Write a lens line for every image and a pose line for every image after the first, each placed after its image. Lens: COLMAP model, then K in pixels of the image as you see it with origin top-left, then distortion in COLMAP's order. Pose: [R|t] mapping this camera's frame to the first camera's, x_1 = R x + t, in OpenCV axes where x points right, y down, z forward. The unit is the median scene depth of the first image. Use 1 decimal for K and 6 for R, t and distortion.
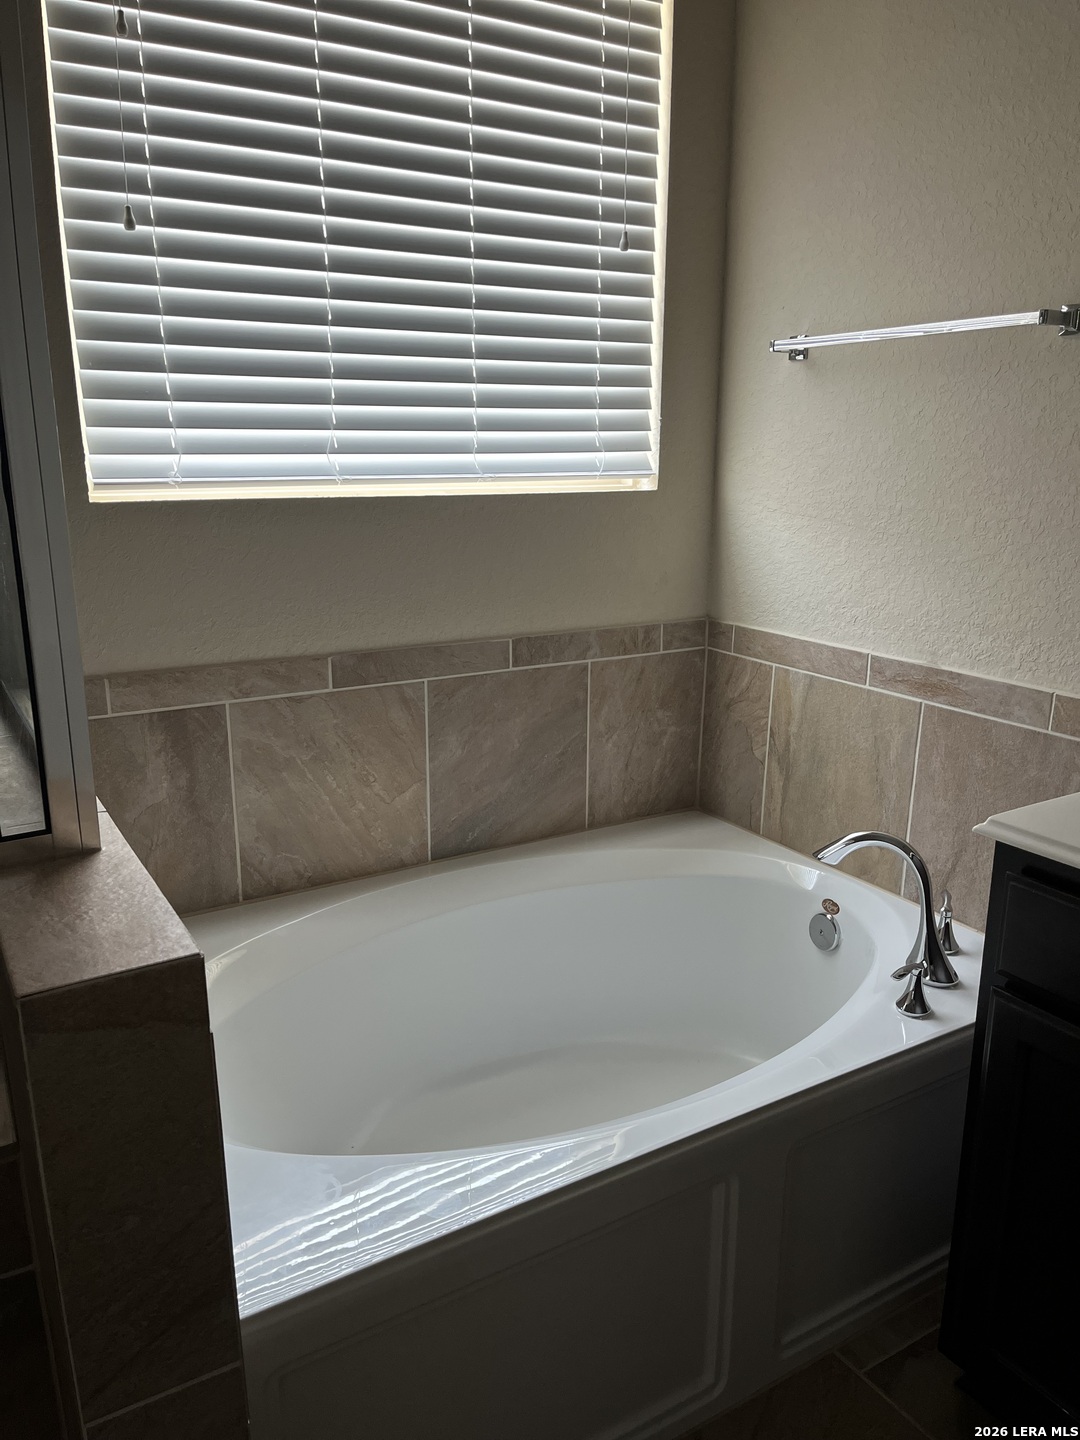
lens RADIAL K [[1099.1, 0, 539.3], [0, 1099.1, 718.6], [0, 0, 1]] dist [0.051637, -0.060738]
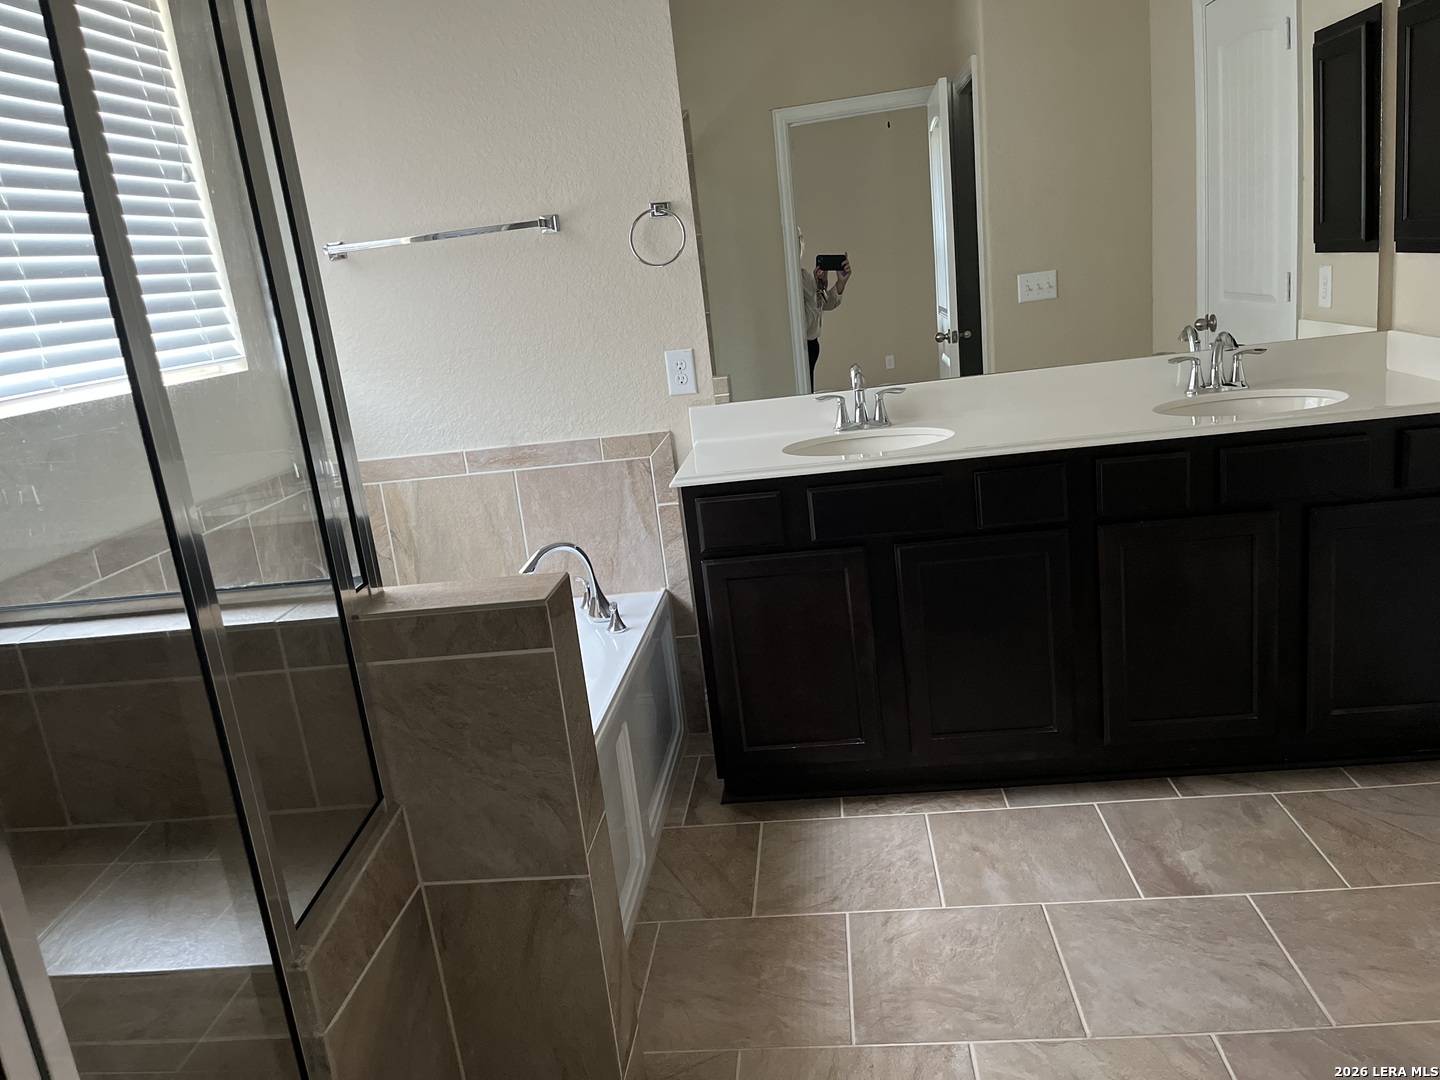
lens RADIAL K [[1099.1, 0, 720.8], [0, 1099.1, 538.2], [0, 0, 1]] dist [0.051637, -0.060738]
pose [[0.596662, -0.262343, 0.758400, -0.614793], [0.310405, 0.946943, 0.083356, 0.032949], [-0.740029, 0.185675, 0.646438, -0.163907]]
